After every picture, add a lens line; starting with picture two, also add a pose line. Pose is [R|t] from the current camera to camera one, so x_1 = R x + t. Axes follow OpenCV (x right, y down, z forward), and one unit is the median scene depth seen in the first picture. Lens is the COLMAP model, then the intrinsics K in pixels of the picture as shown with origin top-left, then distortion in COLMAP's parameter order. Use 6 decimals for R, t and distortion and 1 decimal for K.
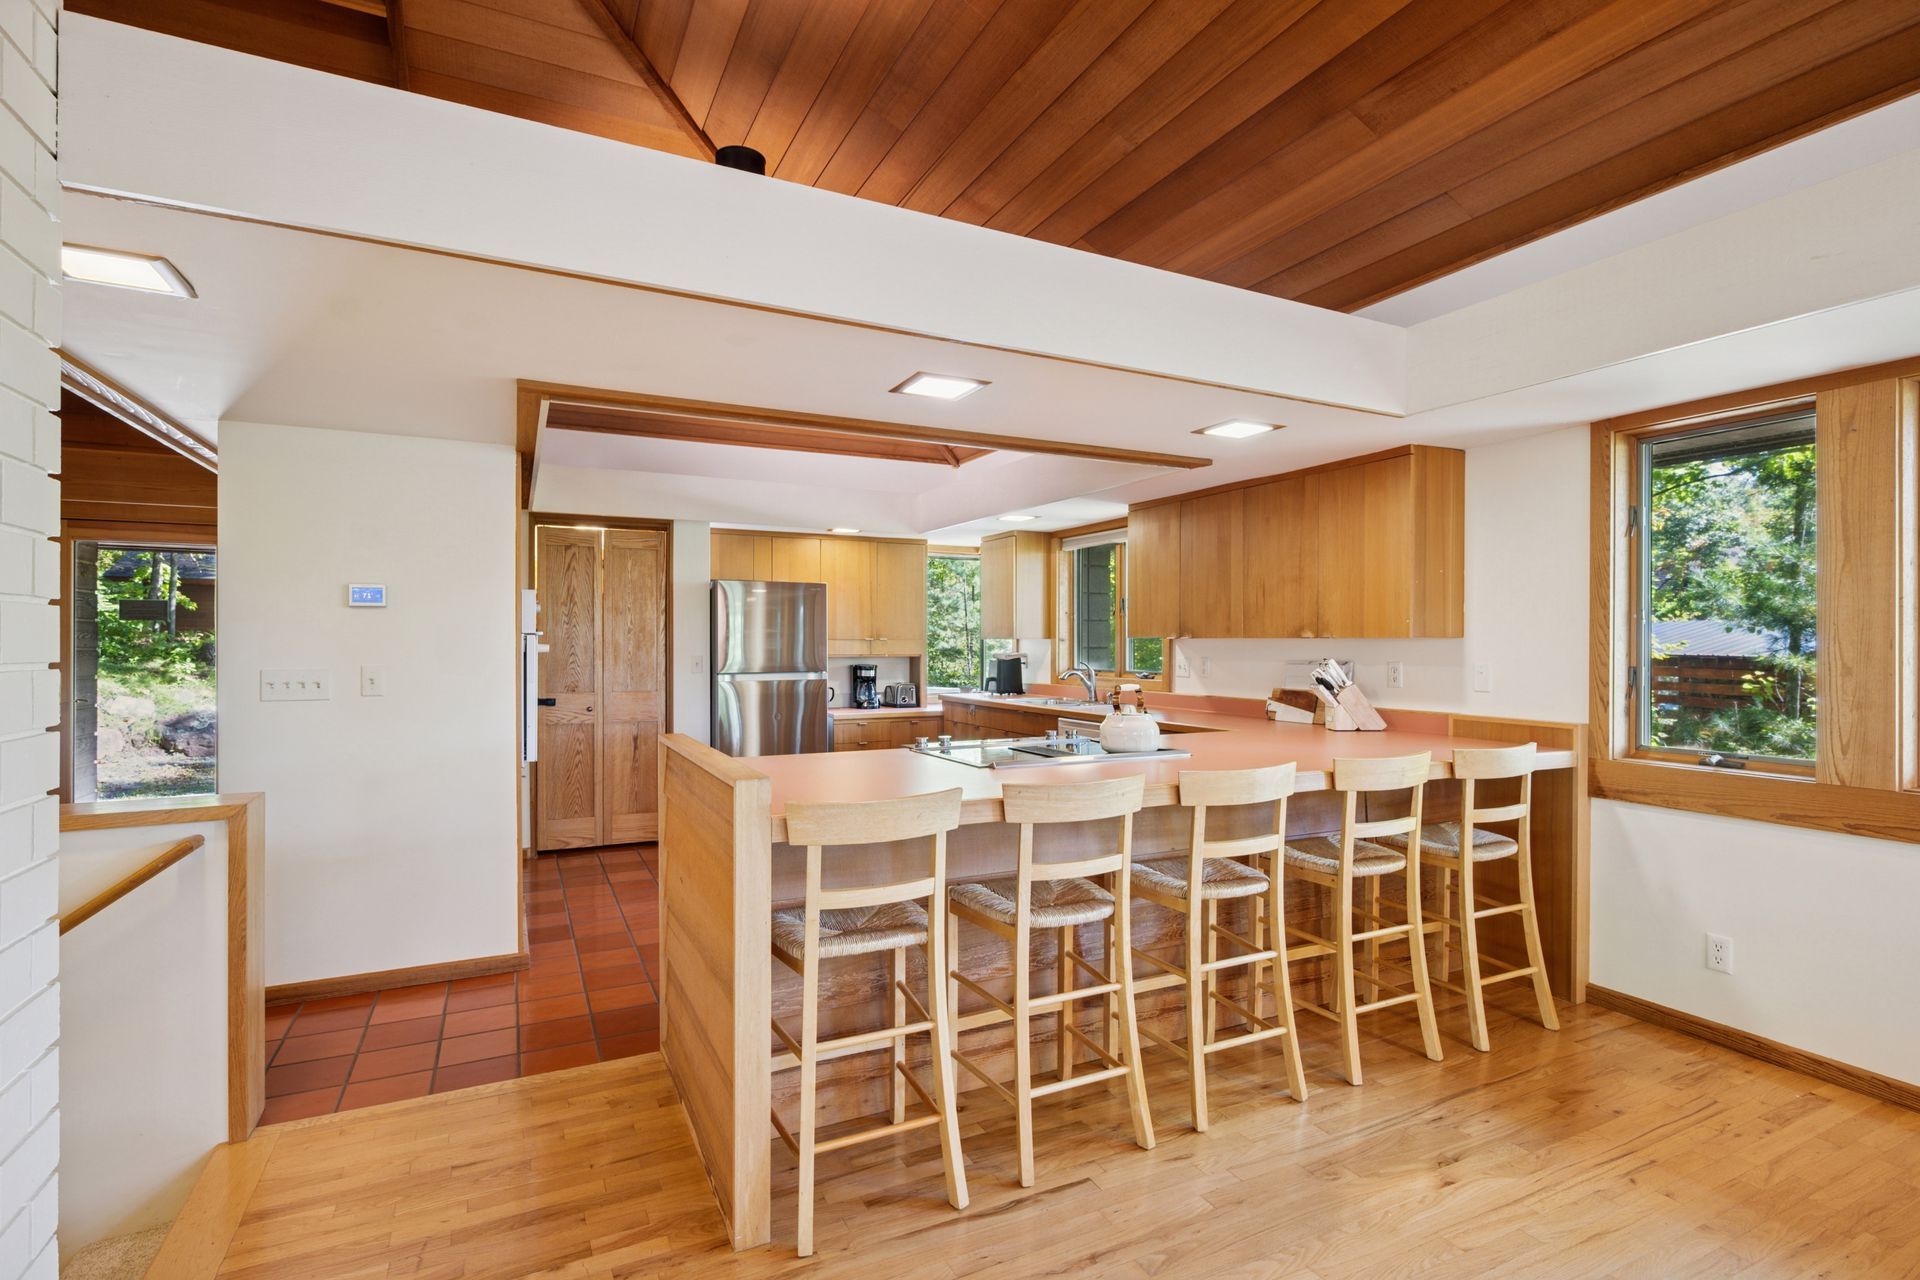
lens RADIAL K [[929.6, 0, 987.2], [0, 929.6, 639.8], [0, 0, 1]] dist [0.005532, -0.002512]
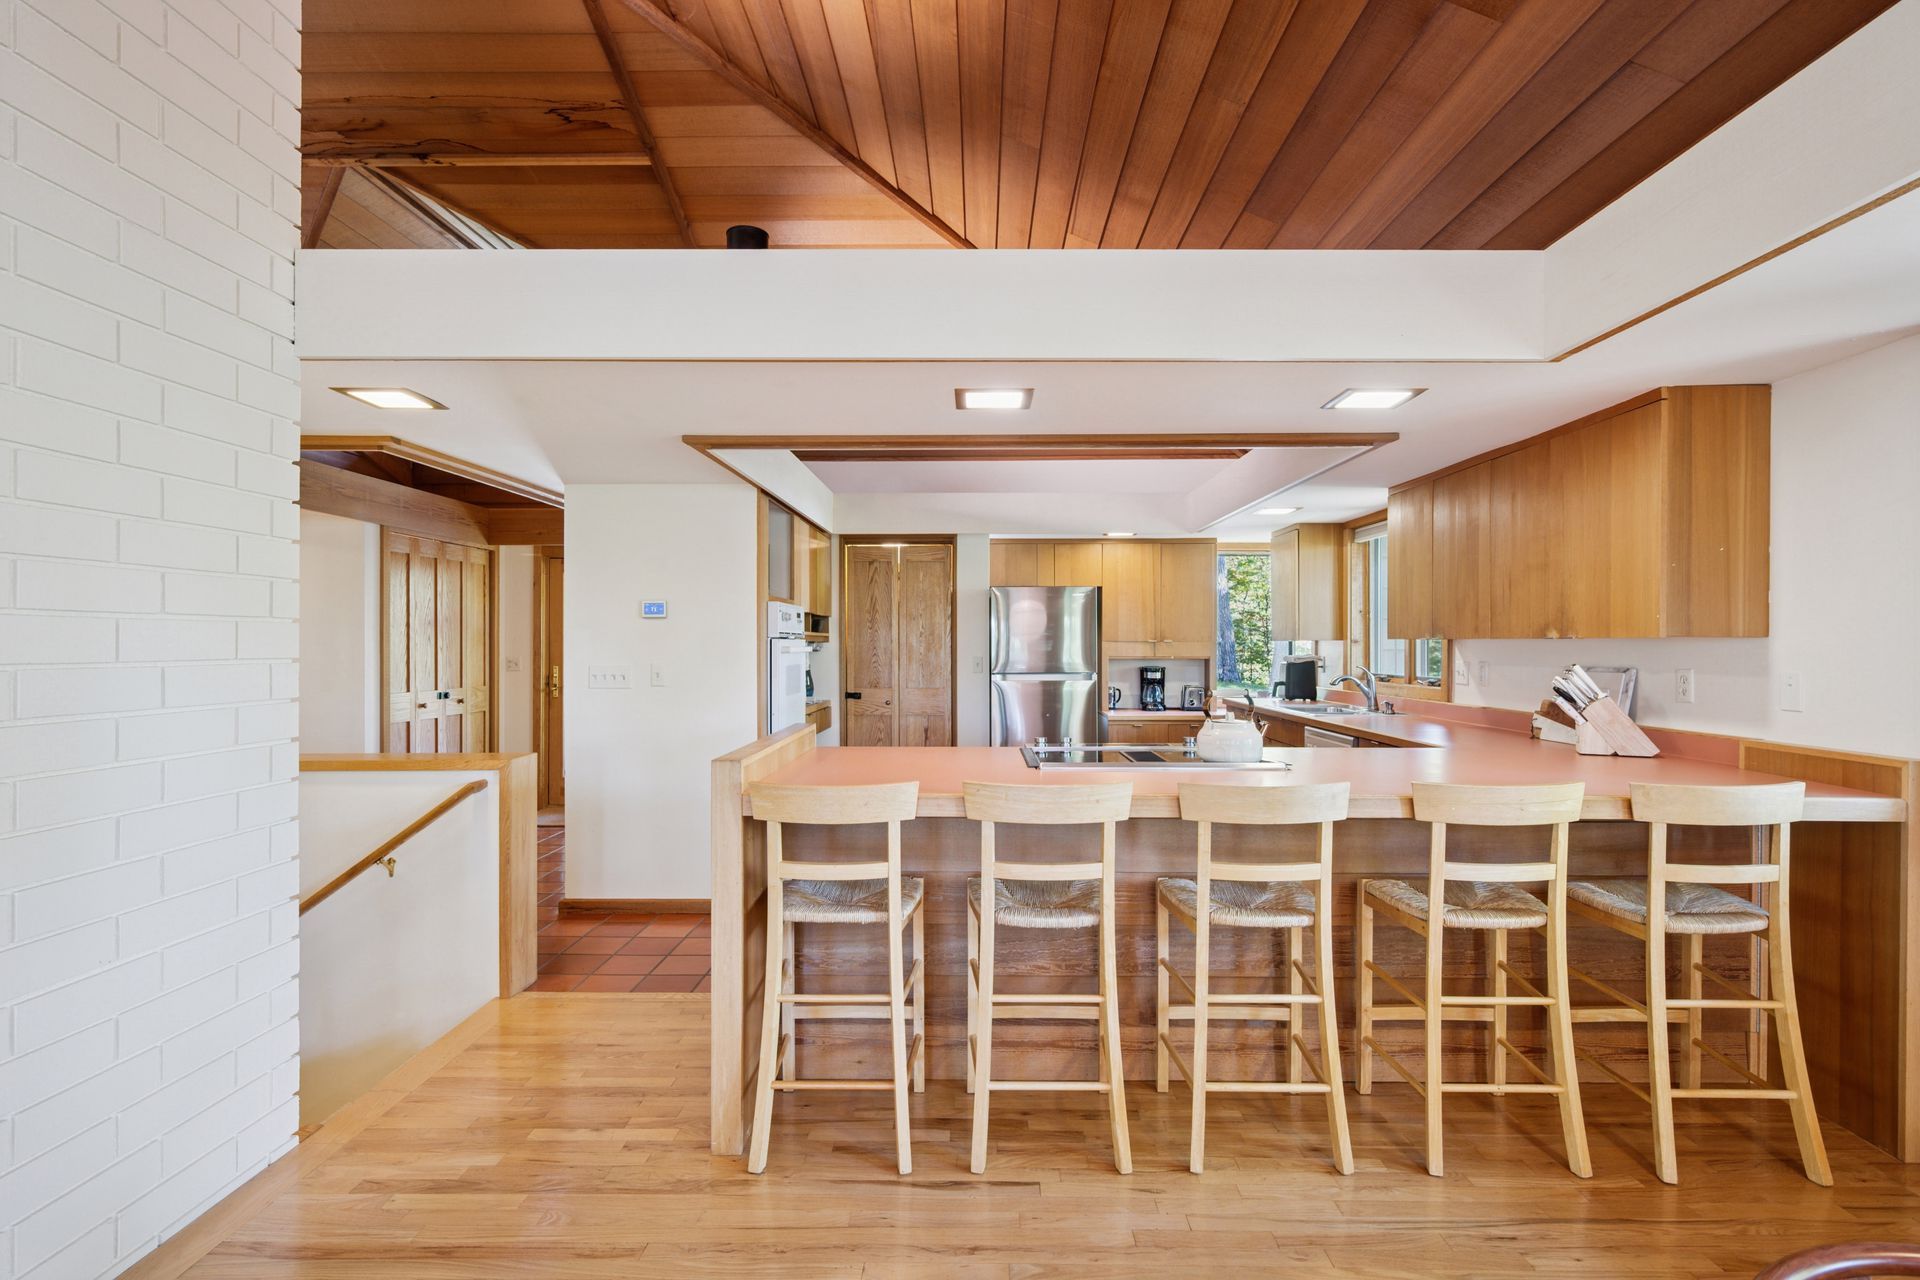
lens RADIAL K [[929.6, 0, 973.4], [0, 929.6, 640.3], [0, 0, 1]] dist [0.005532, -0.002512]
pose [[0.885527, -0.003016, -0.464578, 0.291231], [0.002289, 0.999995, -0.002128, 0.000159], [0.464582, 0.000821, 0.885530, 0.048420]]
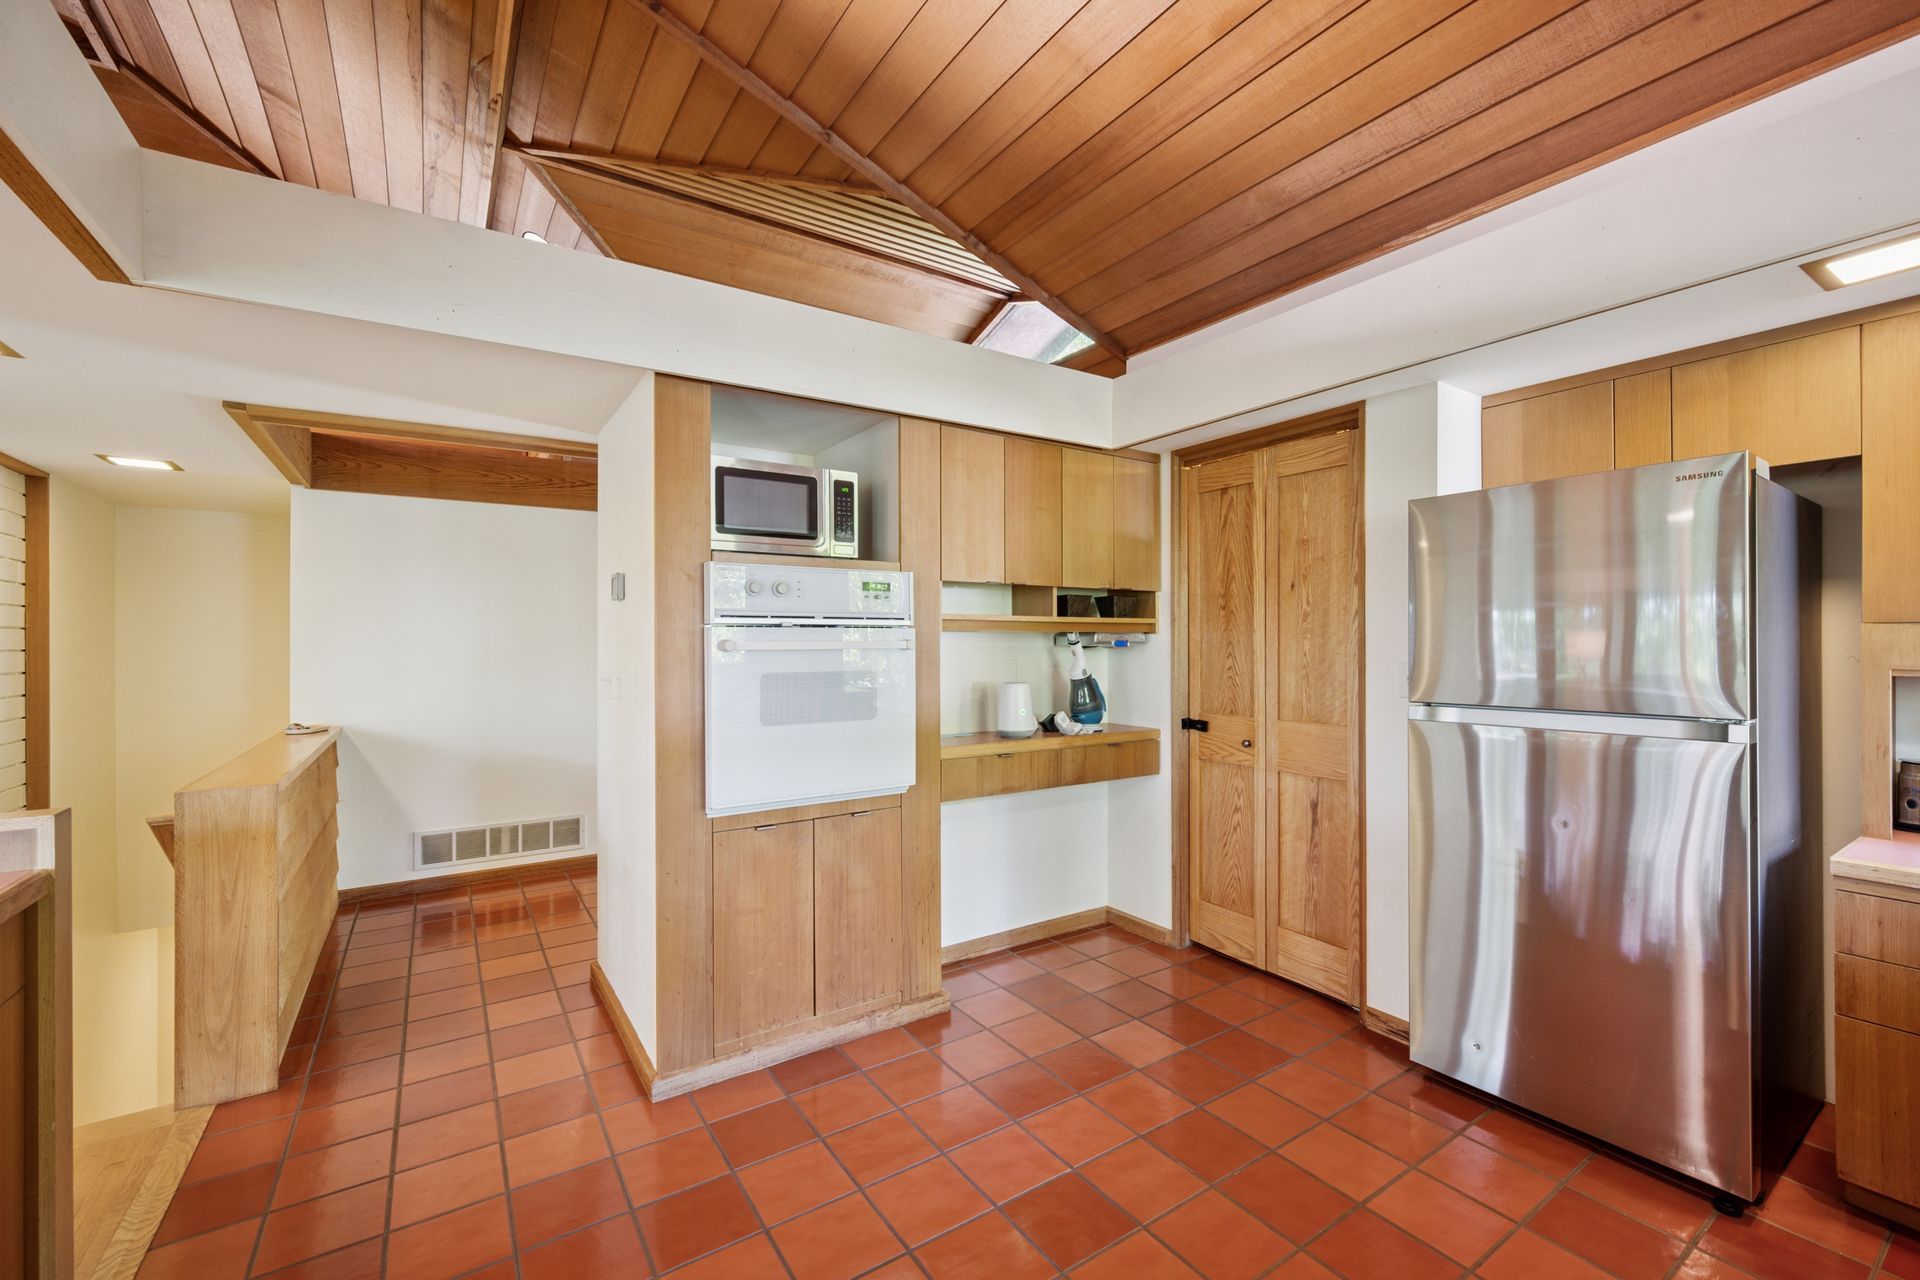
lens RADIAL K [[809.4, 0, 958.3], [0, 809.4, 639.6], [0, 0, 1]] dist [0.000434, -0.000702]
pose [[0.108050, -0.000415, -0.994145, 0.135539], [0.004555, 0.999990, 0.000077, 0.005378], [0.994135, -0.004536, 0.108051, 1.094250]]
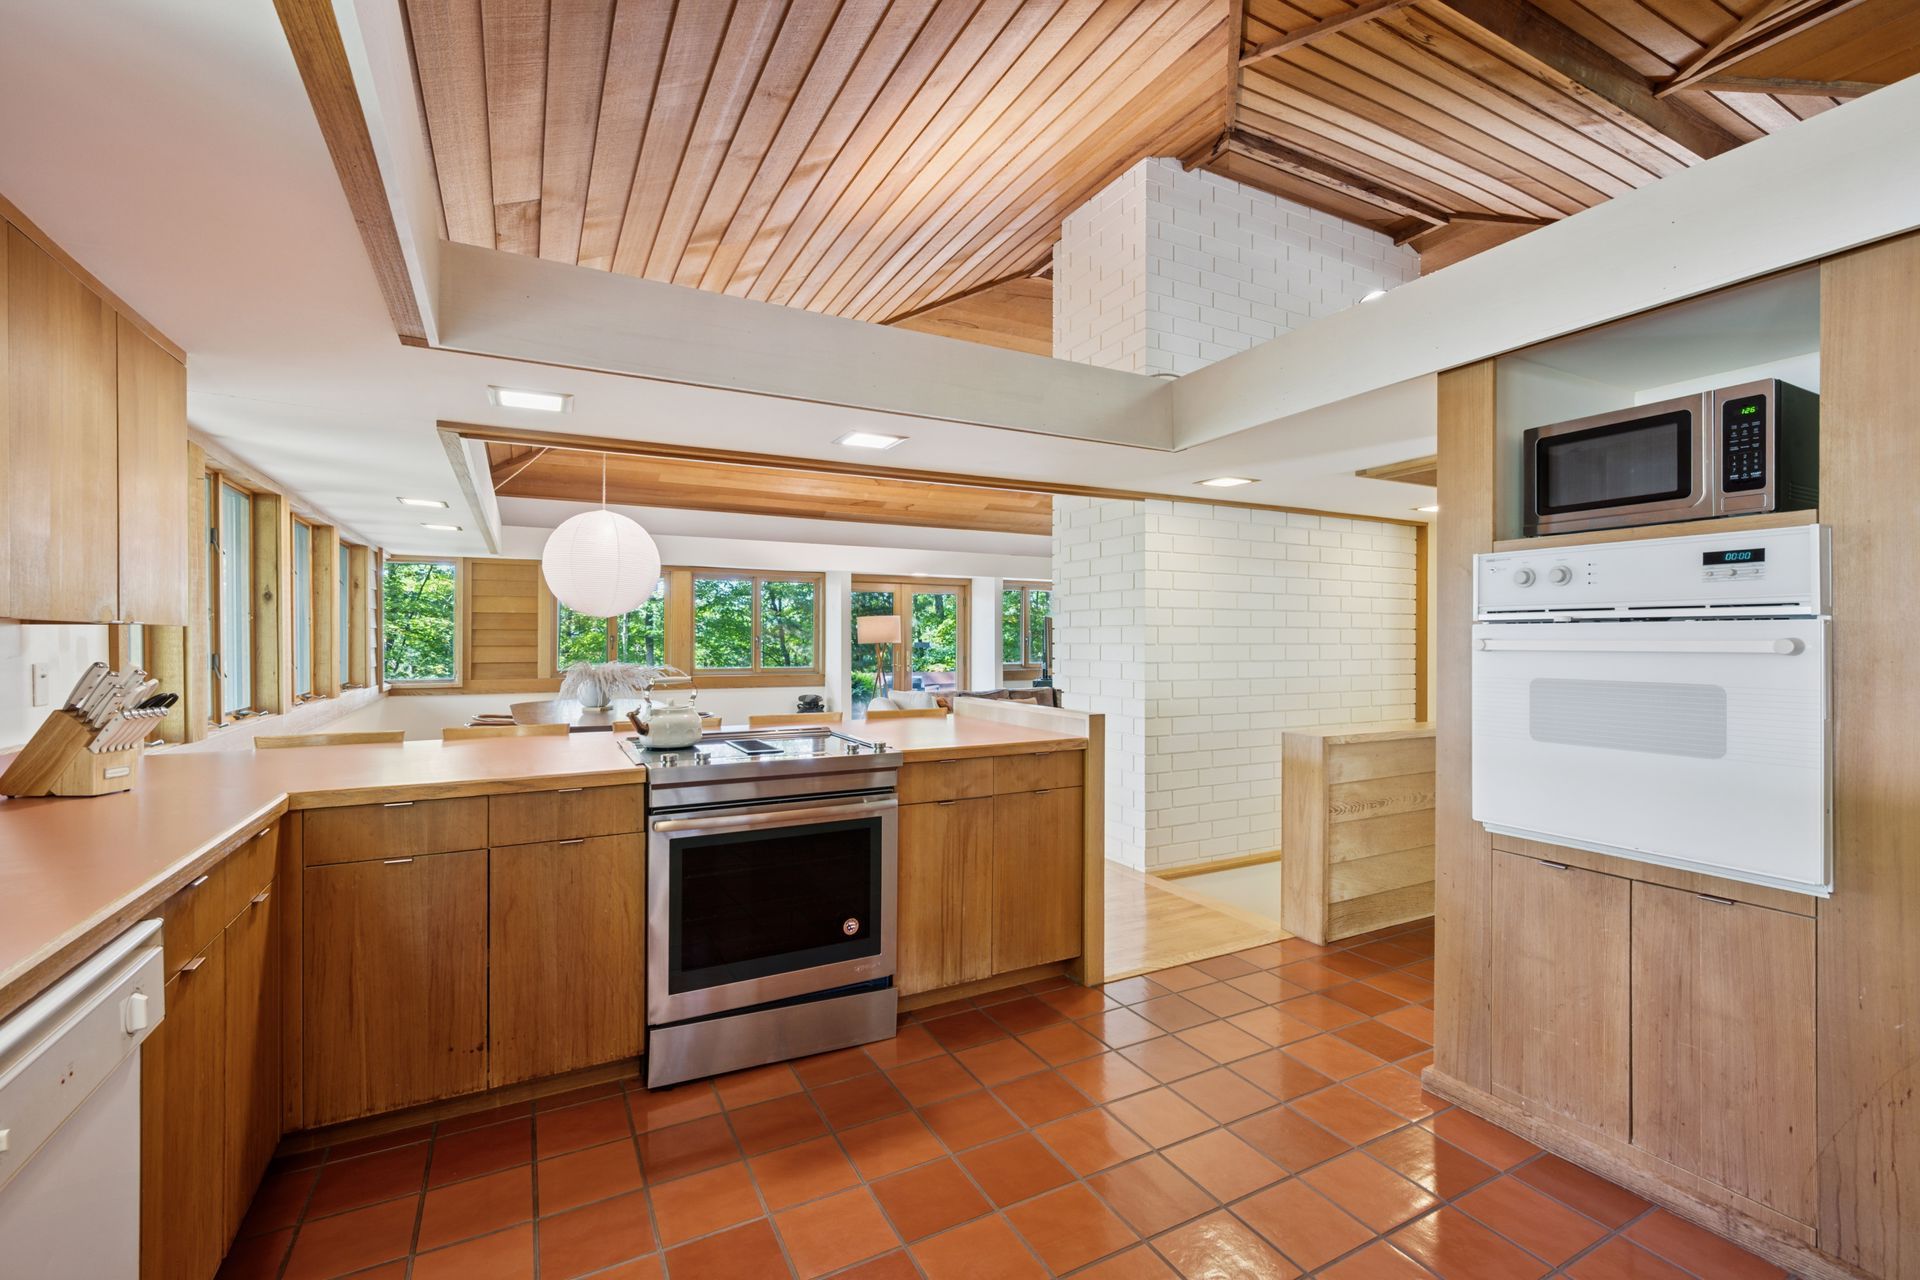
lens RADIAL K [[809.4, 0, 954.6], [0, 809.4, 639.4], [0, 0, 1]] dist [0.000434, -0.000702]
pose [[-0.999995, -0.000864, -0.002945, -0.122218], [-0.000863, 1.000000, -0.000341, 0.006045], [0.002945, -0.000338, -0.999996, 1.538295]]
